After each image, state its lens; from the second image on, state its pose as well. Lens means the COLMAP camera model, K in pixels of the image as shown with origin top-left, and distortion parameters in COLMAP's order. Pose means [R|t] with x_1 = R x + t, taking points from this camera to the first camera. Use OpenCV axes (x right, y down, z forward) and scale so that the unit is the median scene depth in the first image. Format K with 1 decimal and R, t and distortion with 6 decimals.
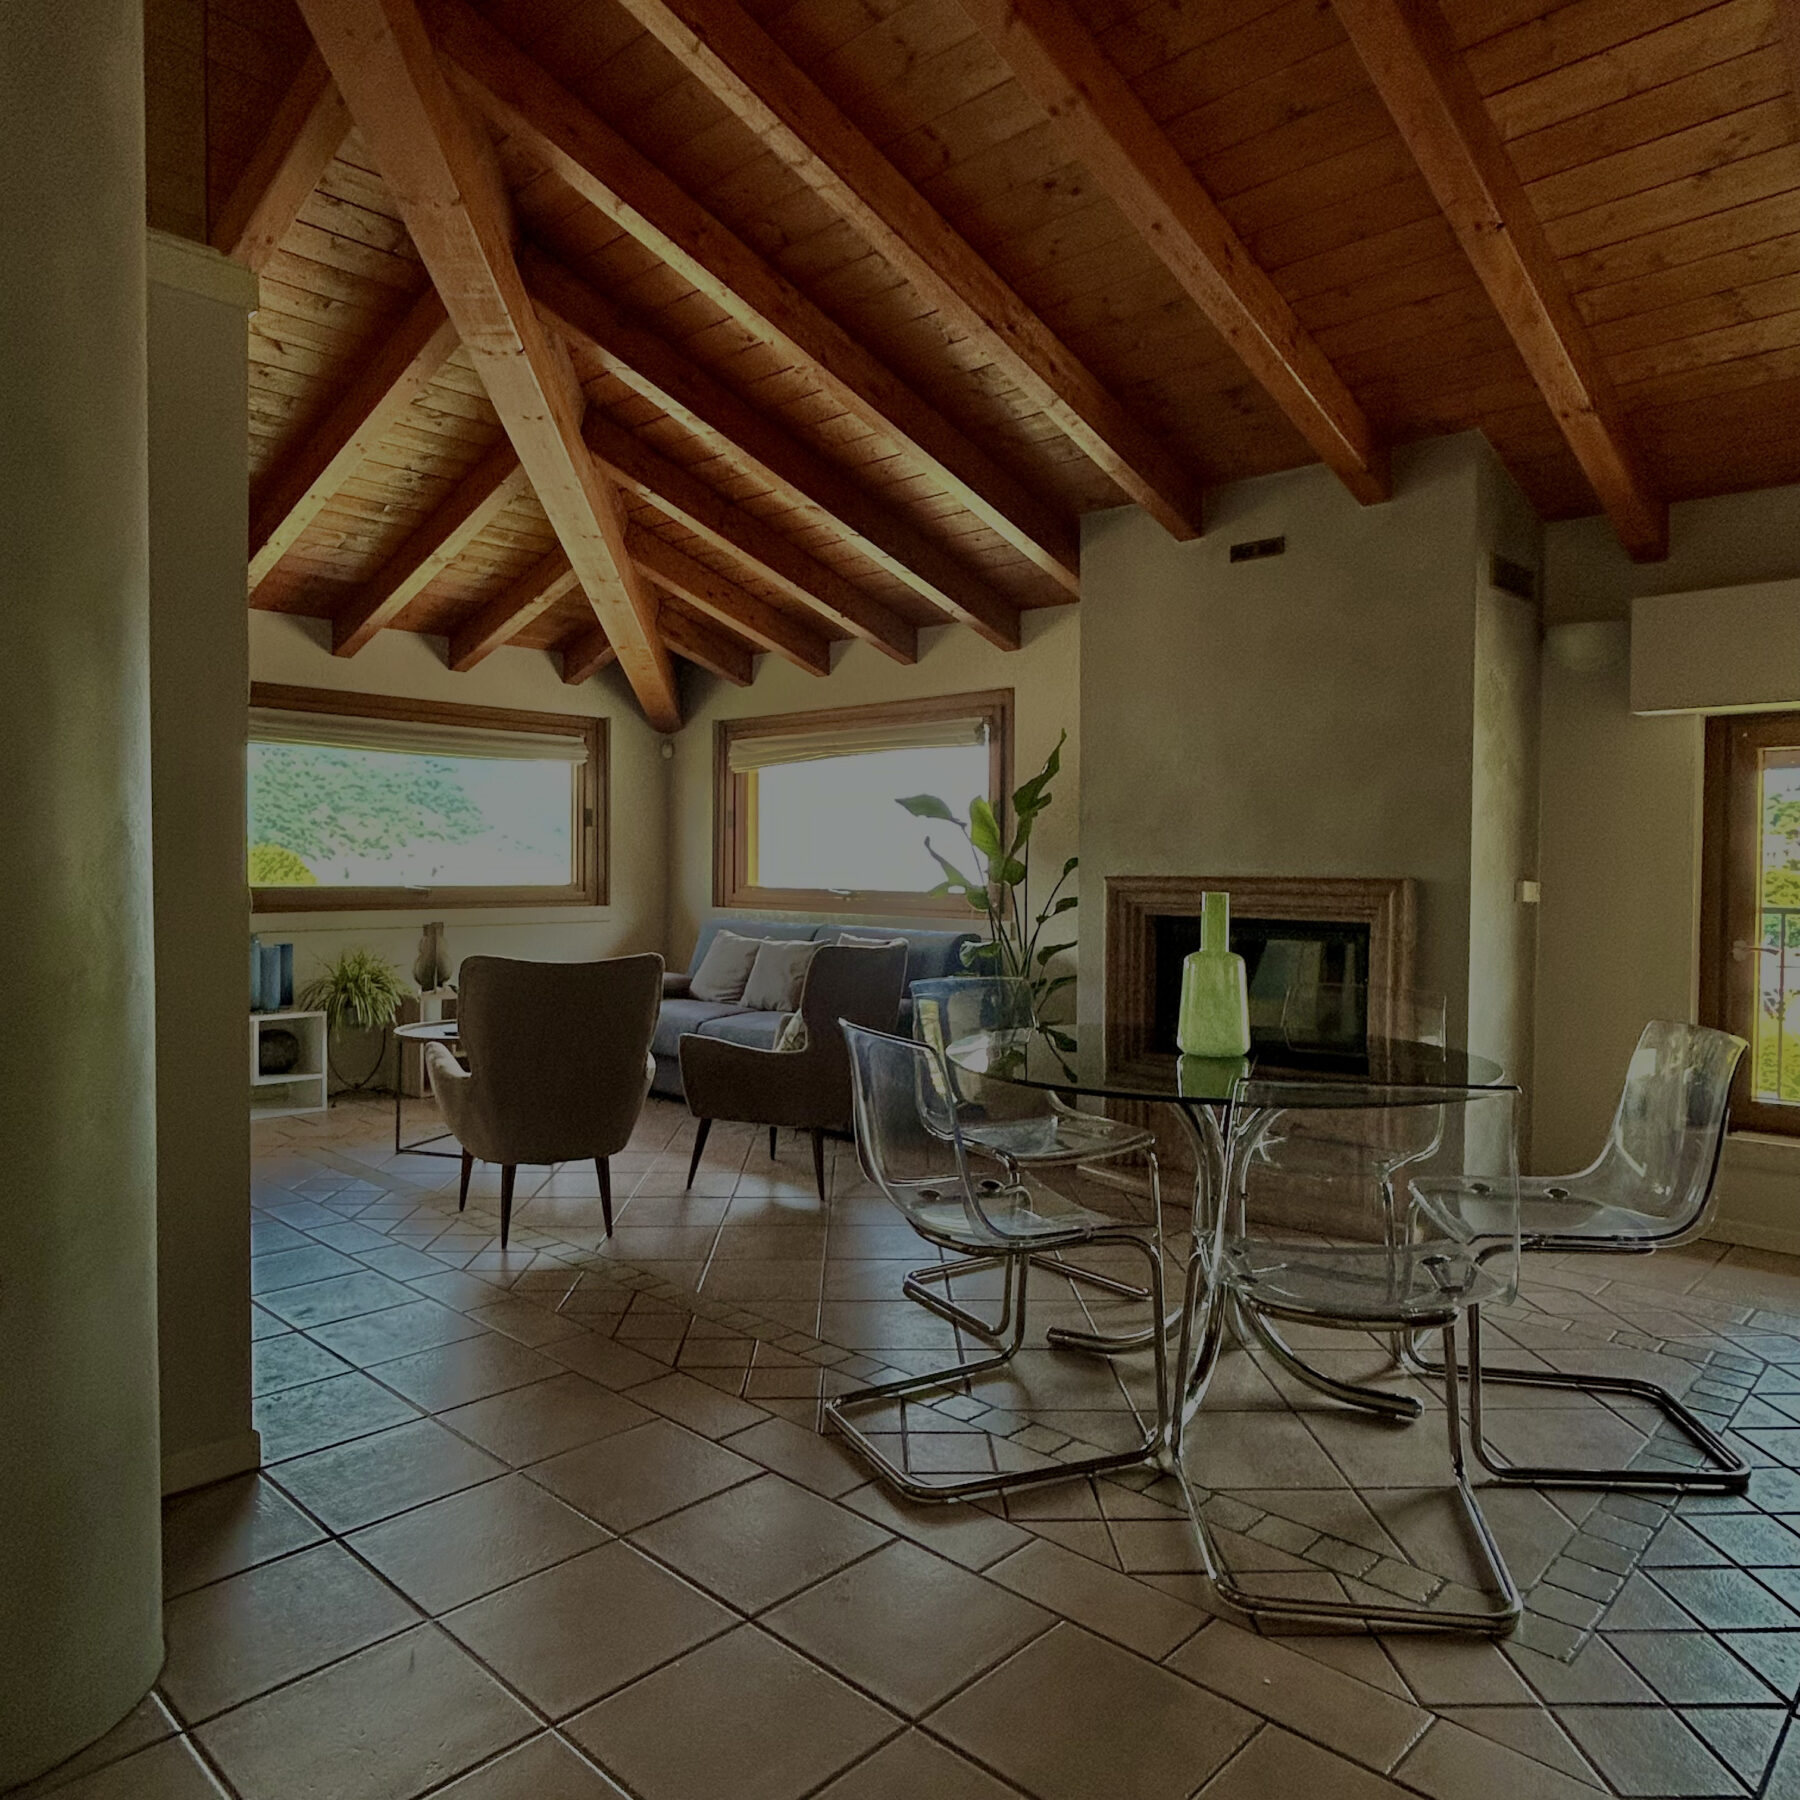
lens RADIAL K [[1292.4, 0, 900.0], [0, 1292.4, 900.0], [0, 0, 1]] dist [0.028627, 0.000407]
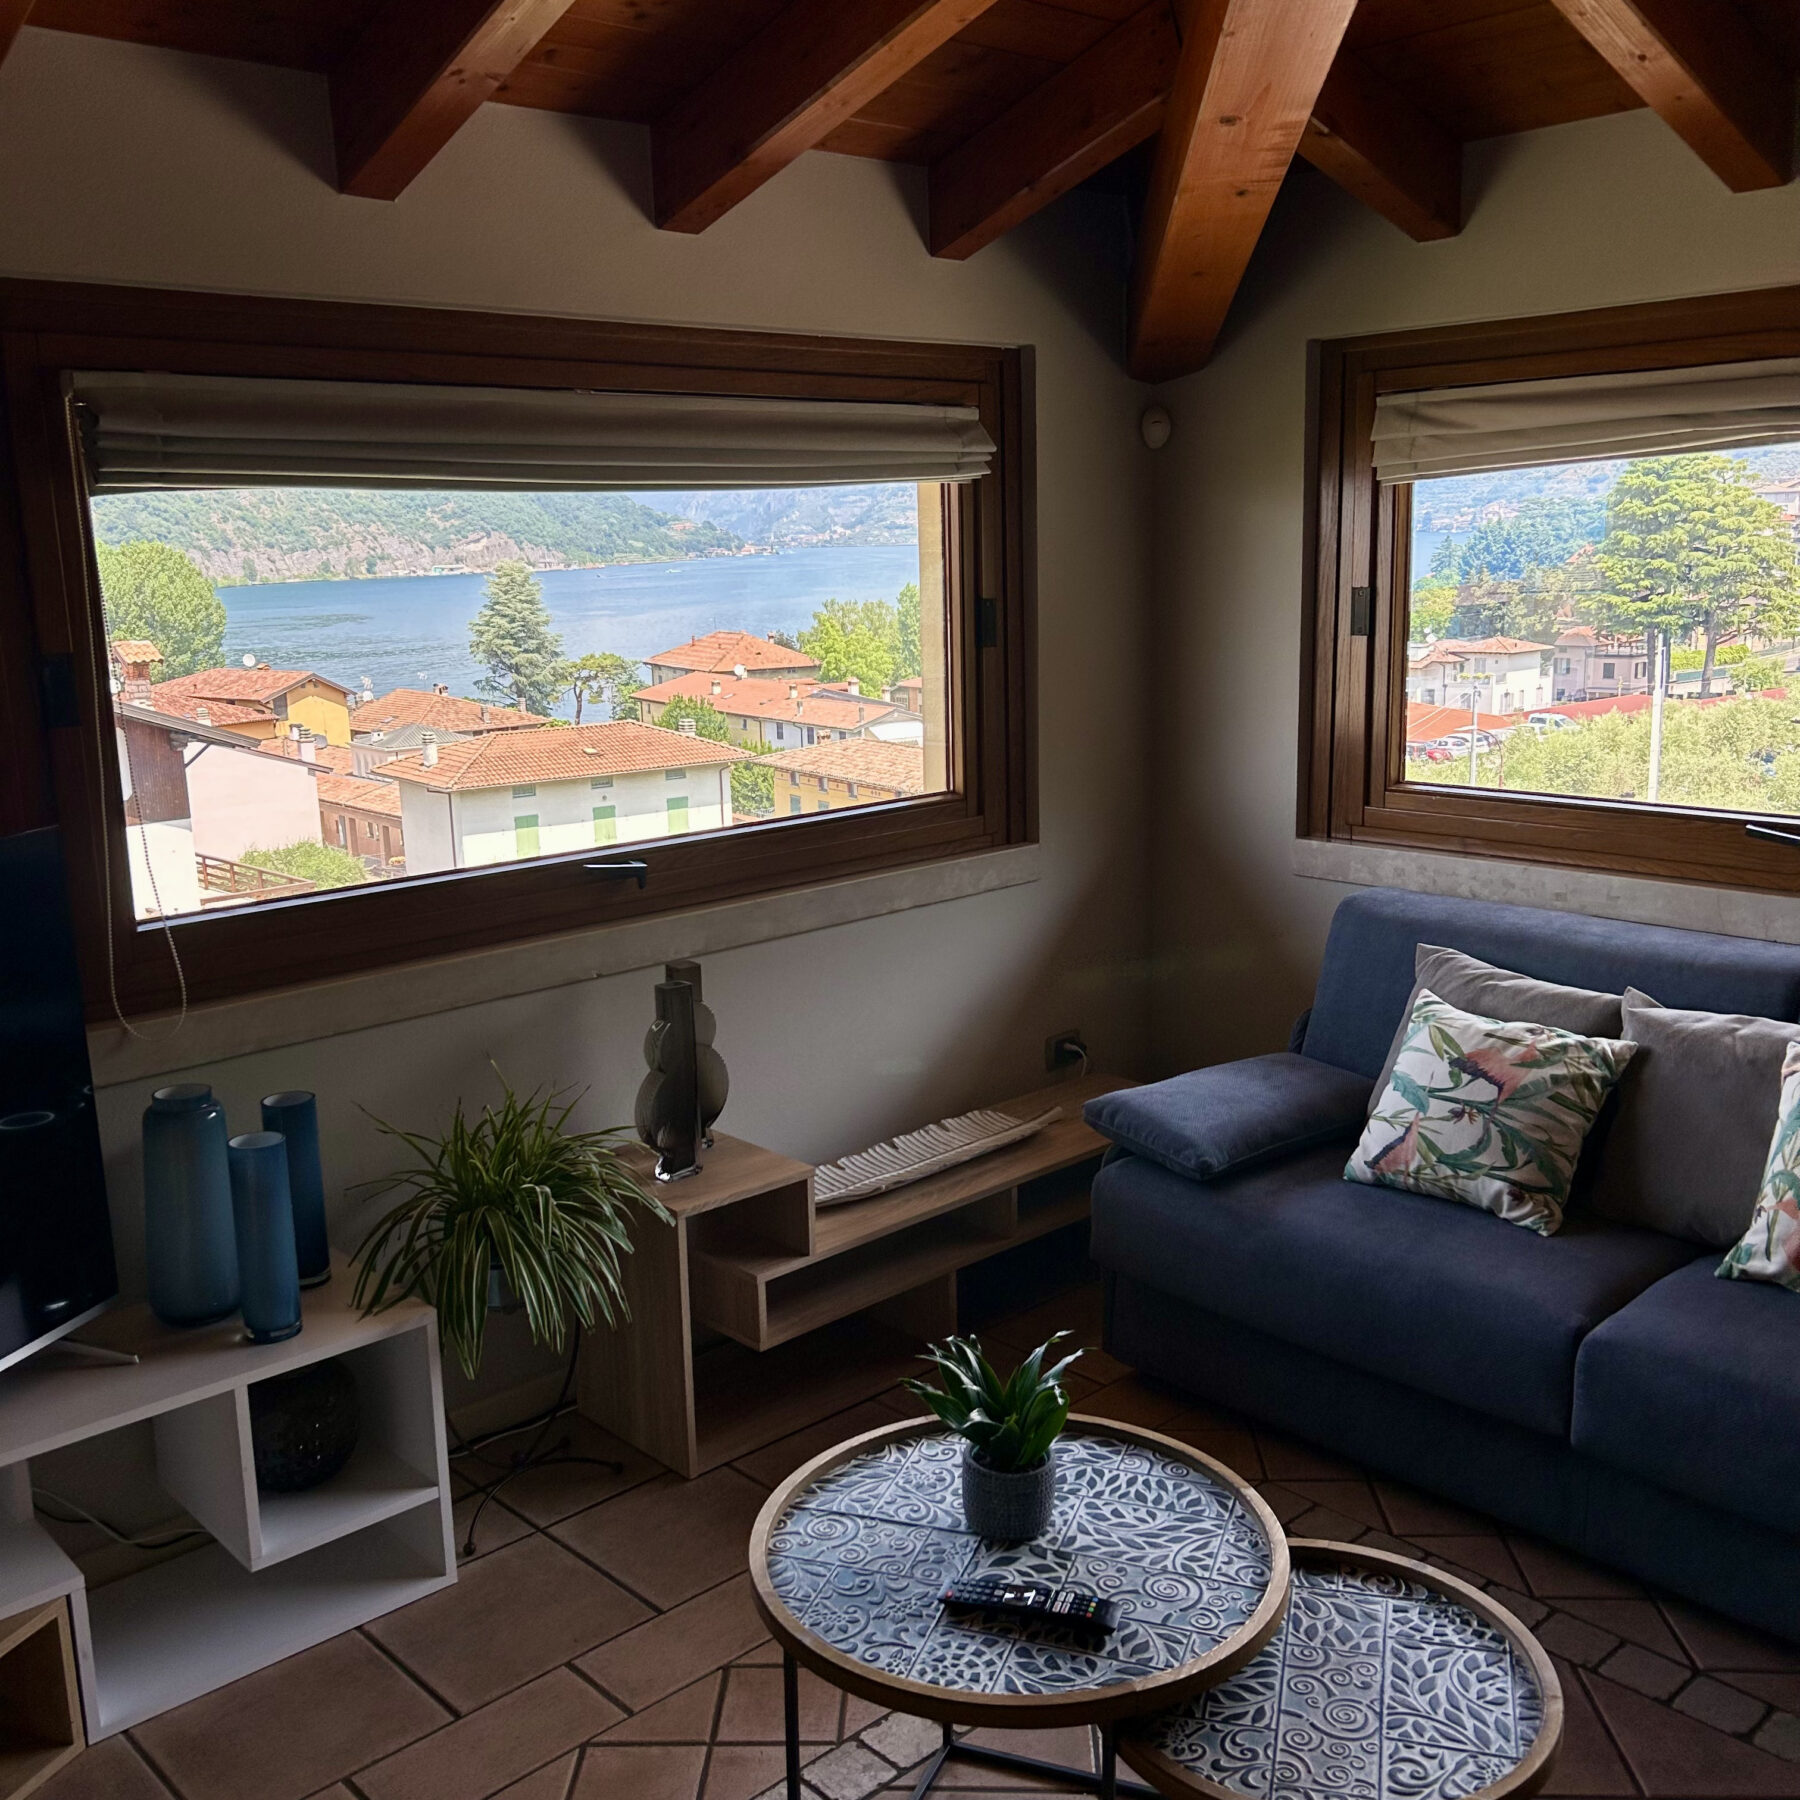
lens RADIAL K [[1796.7, 0, 900.0], [0, 1796.7, 900.0], [0, 0, 1]] dist [0.044311, -0.004307]
pose [[0.997298, -0.026140, -0.068659, -0.236908], [0.037748, 0.984084, 0.173649, -0.077273], [0.063027, -0.175771, 0.982411, 0.468004]]
